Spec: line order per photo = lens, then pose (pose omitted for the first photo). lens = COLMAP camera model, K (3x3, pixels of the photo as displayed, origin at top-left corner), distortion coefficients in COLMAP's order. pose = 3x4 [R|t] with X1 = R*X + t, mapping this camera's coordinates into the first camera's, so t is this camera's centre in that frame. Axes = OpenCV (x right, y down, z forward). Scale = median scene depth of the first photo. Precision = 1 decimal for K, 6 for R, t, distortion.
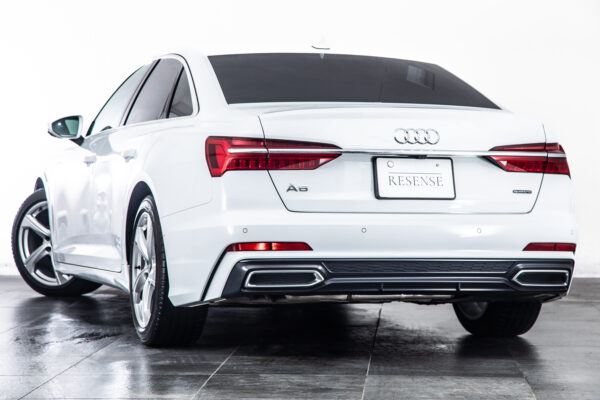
lens RADIAL K [[2001.1, 0, 300.0], [0, 2001.1, 200.0], [0, 0, 1]] dist [0.183584, 0.027230]
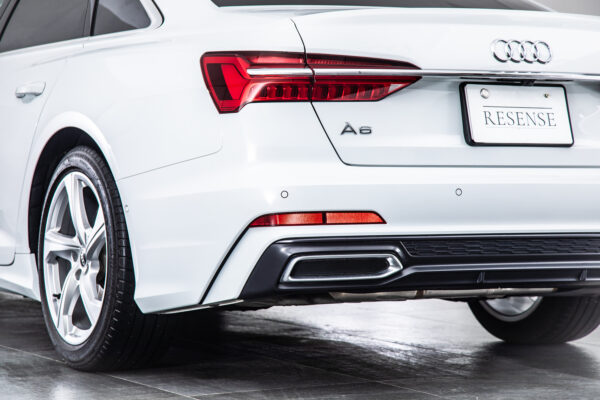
lens RADIAL K [[2001.1, 0, 300.0], [0, 2001.1, 200.0], [0, 0, 1]] dist [0.183584, 0.027230]
pose [[0.981120, -0.011209, 0.193075, -0.144933], [0.010652, 0.999936, 0.003924, 0.014347], [-0.193106, -0.001793, 0.981176, 0.357479]]
